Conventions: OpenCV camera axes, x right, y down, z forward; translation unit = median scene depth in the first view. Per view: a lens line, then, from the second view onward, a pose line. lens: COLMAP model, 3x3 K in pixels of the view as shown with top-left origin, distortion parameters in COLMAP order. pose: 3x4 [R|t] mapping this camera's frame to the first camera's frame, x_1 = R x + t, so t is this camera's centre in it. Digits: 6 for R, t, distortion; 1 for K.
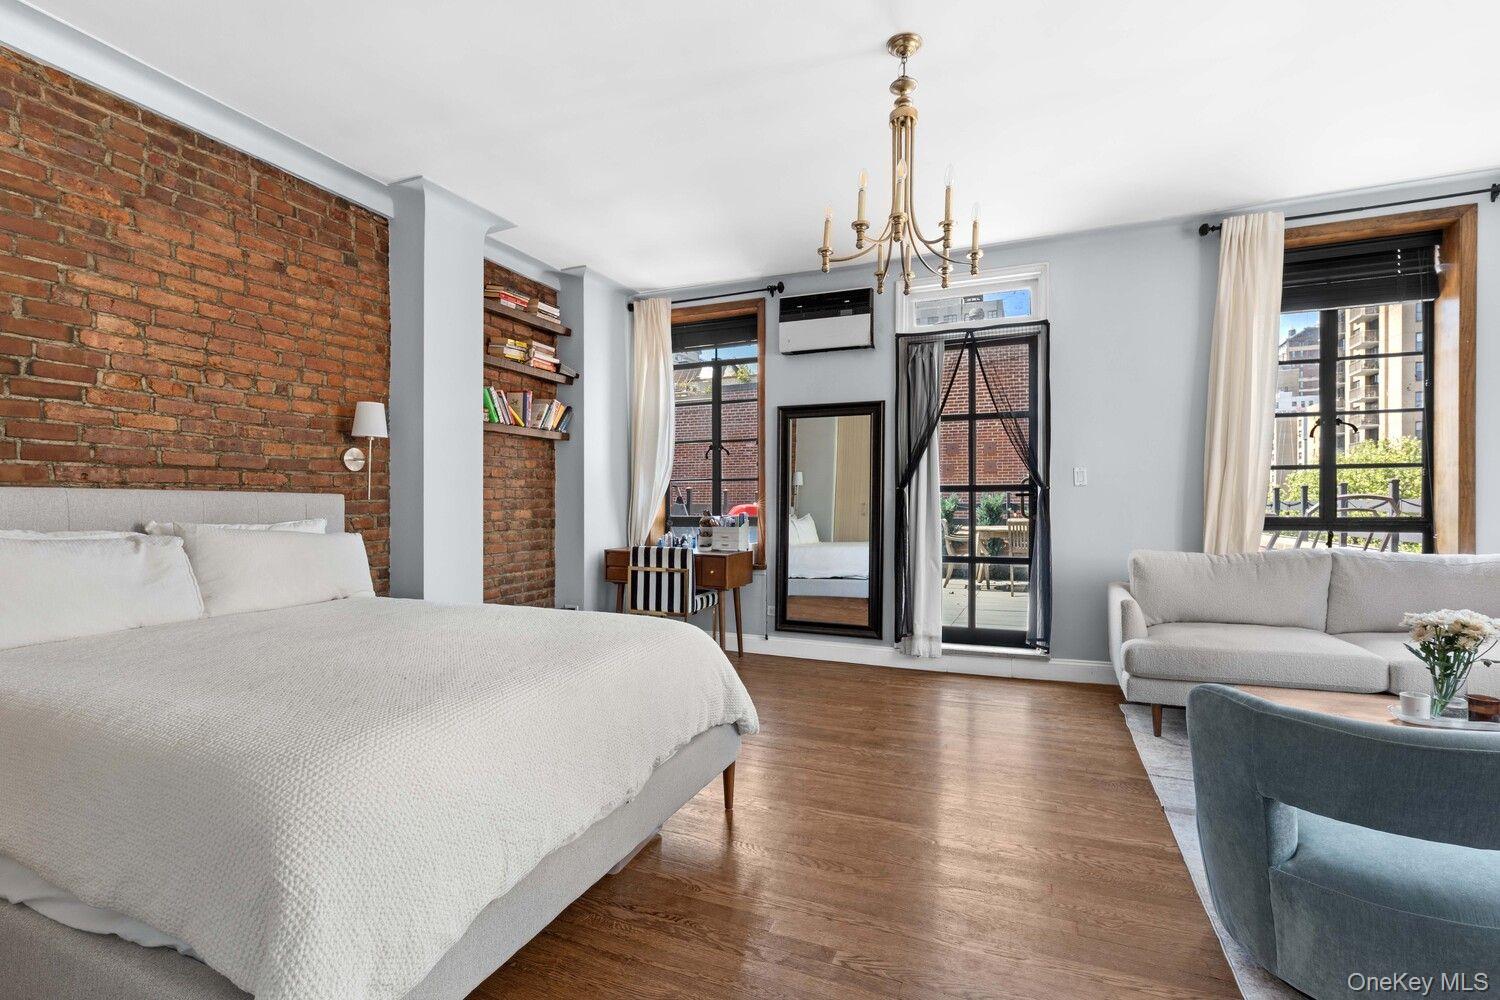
lens RADIAL K [[682.8, 0, 750.7], [0, 682.8, 514.8], [0, 0, 1]] dist [-0.000619, 0.000520]
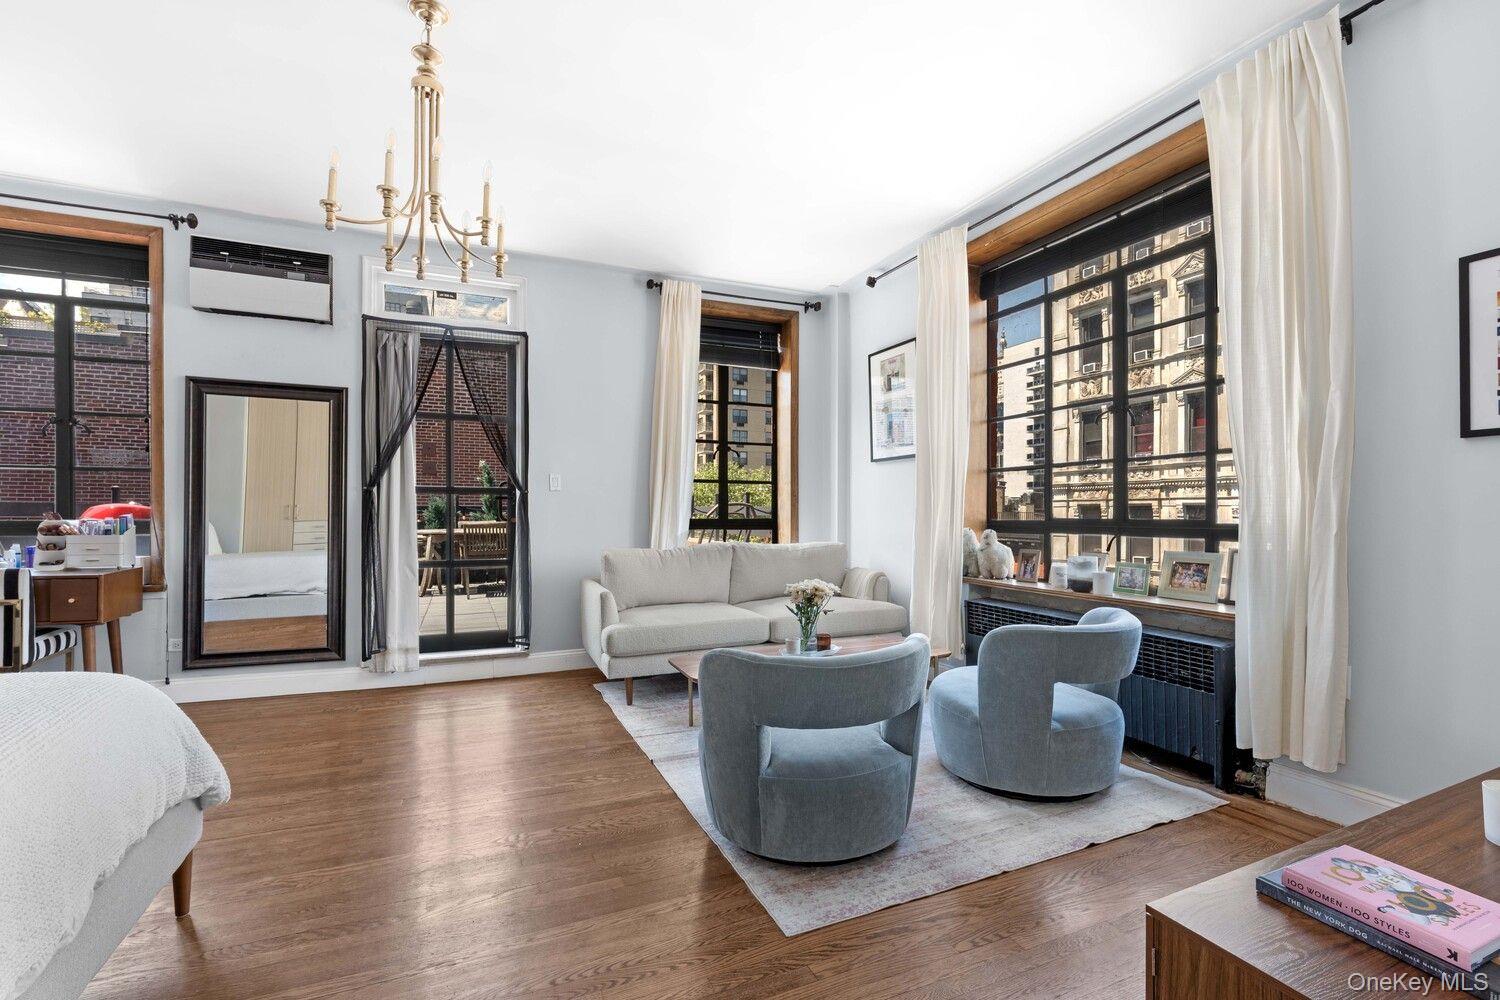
lens RADIAL K [[677.1, 0, 749.6], [0, 677.1, 518.7], [0, 0, 1]] dist [-0.009240, 0.005642]
pose [[0.694693, -0.002613, 0.719302, -0.072746], [0.001738, 0.999997, 0.001954, 0.000352], [-0.719304, -0.000108, 0.694695, 0.026778]]
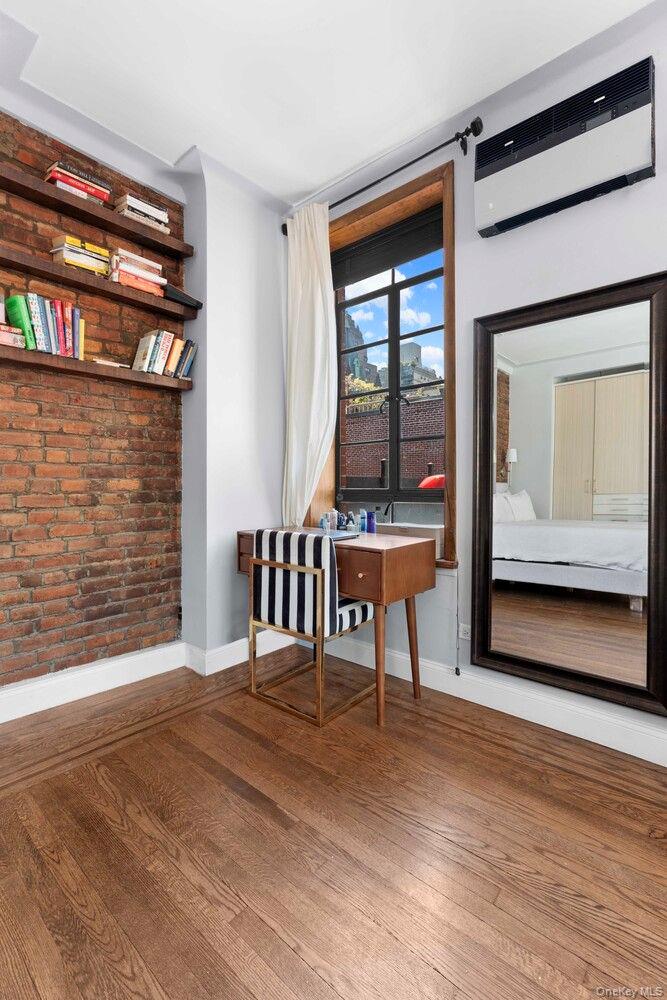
lens RADIAL K [[445.9, 0, 333.6], [0, 445.9, 488.2], [0, 0, 1]] dist [-0.008996, 0.000215]
pose [[0.950144, -0.001216, -0.311810, 0.048917], [-0.002775, 0.999920, -0.012357, 0.009450], [0.311800, 0.012606, 0.950064, 0.619563]]
